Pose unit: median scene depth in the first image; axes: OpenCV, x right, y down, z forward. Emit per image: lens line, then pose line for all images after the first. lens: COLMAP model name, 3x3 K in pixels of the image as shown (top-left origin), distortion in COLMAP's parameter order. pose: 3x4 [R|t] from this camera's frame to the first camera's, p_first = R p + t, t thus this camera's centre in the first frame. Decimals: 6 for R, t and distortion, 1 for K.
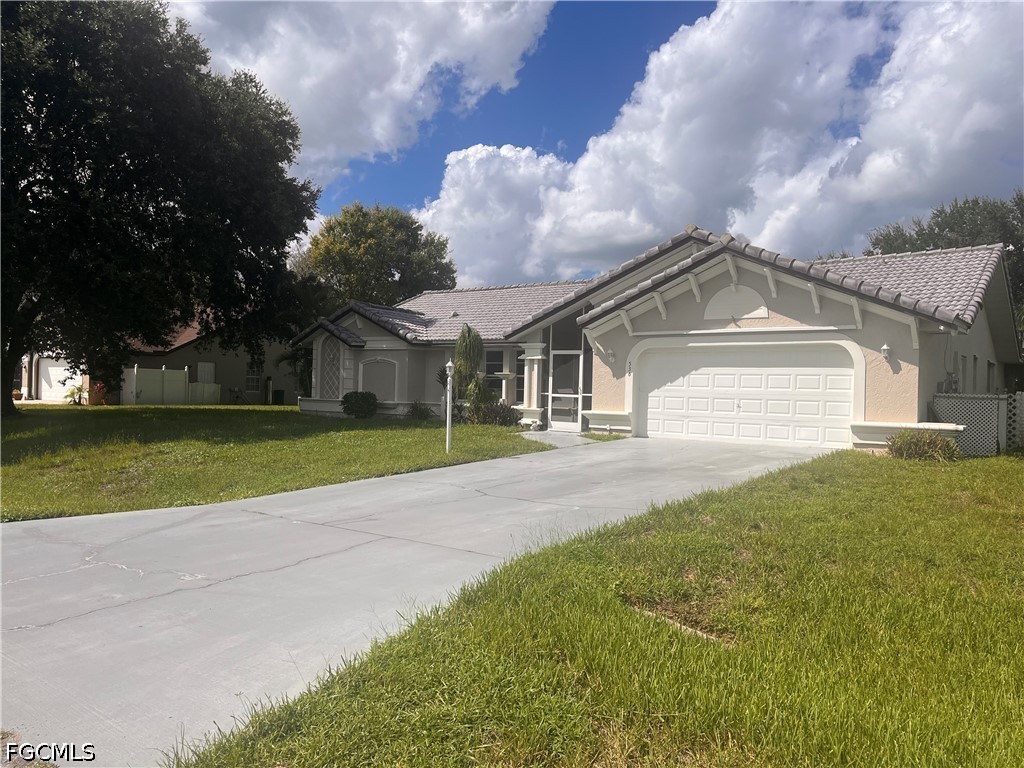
lens RADIAL K [[764.6, 0, 512.0], [0, 764.6, 384.0], [0, 0, 1]] dist [0.034308, -0.001473]
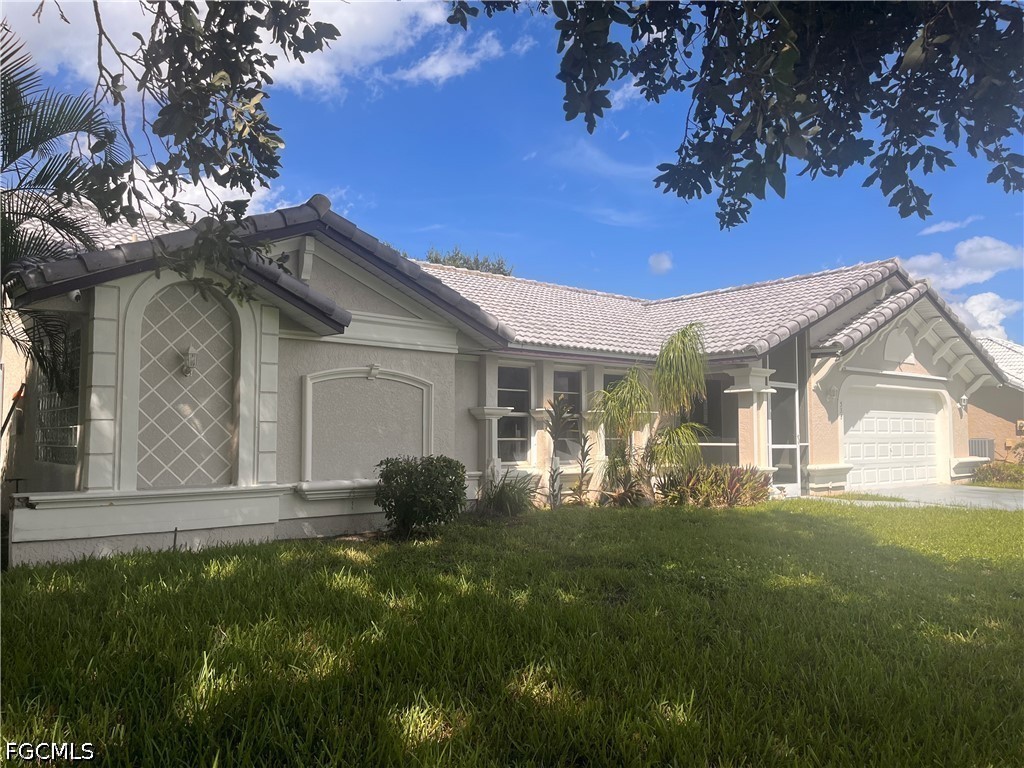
lens RADIAL K [[764.6, 0, 512.0], [0, 764.6, 384.0], [0, 0, 1]] dist [0.034308, -0.001473]
pose [[0.228628, 0.041852, 0.972614, -0.699601], [-0.000986, 0.999085, -0.042760, -0.012007], [-0.973513, 0.008817, 0.228460, 1.110726]]
